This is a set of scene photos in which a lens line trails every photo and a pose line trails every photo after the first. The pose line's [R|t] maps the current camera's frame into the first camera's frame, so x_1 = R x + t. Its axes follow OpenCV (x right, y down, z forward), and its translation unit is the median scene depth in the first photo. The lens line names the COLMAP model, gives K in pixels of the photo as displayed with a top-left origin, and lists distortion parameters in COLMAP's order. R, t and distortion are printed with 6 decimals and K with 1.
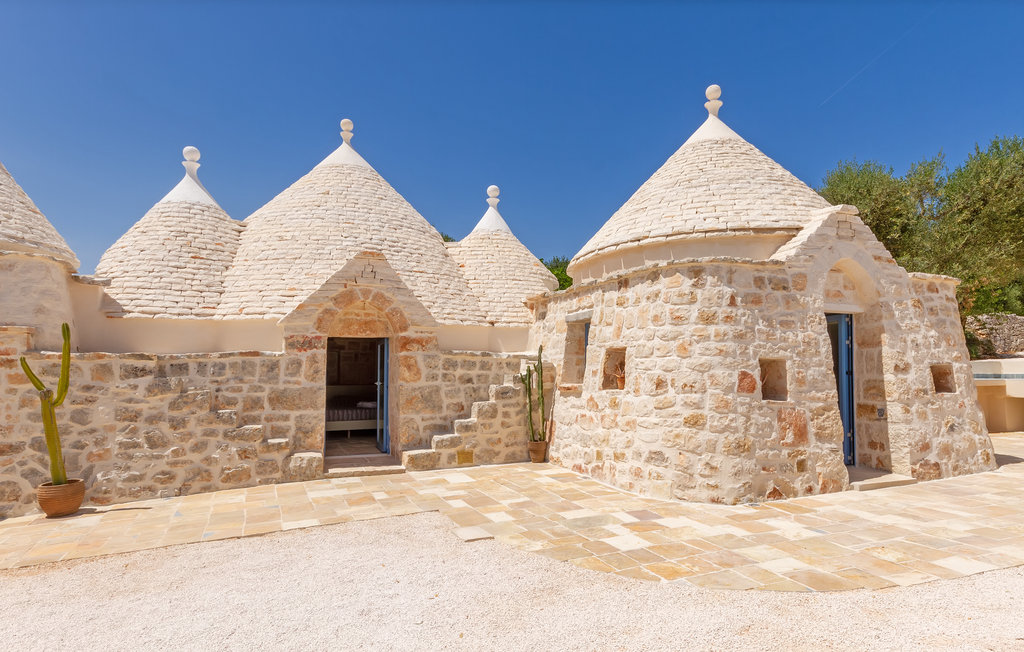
lens RADIAL K [[583.0, 0, 513.2], [0, 583.0, 326.1], [0, 0, 1]] dist [-0.007988, -0.000359]
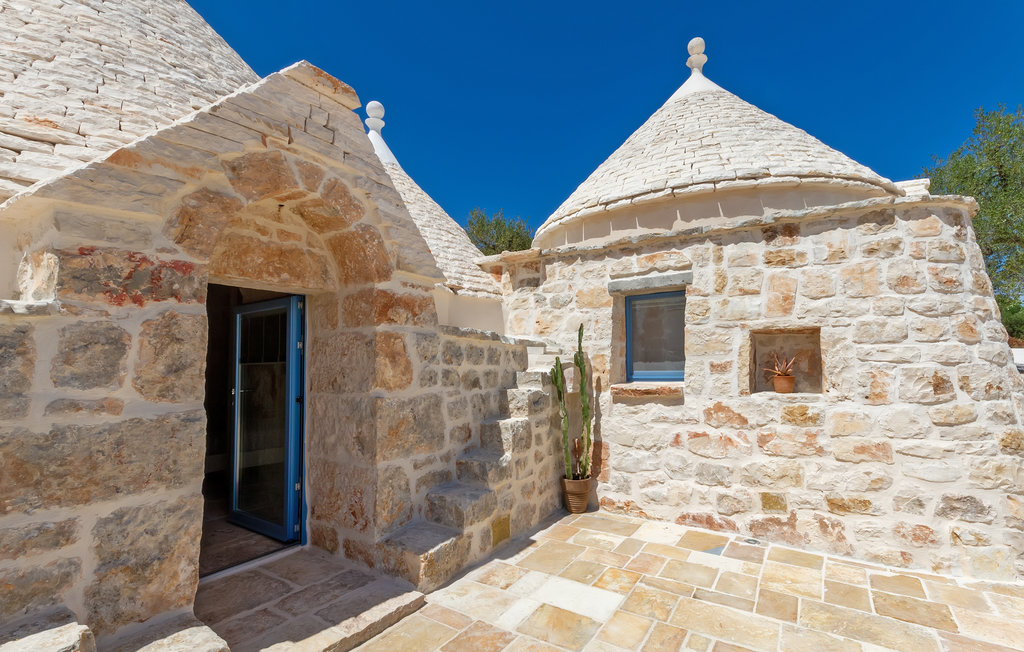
lens RADIAL K [[477.0, 0, 512.3], [0, 477.0, 334.1], [0, 0, 1]] dist [0.009687, -0.000659]
pose [[0.825723, 0.033804, 0.563061, -0.333732], [-0.040067, 0.999196, -0.001230, 0.051340], [-0.562650, -0.021544, 0.826414, 0.668108]]
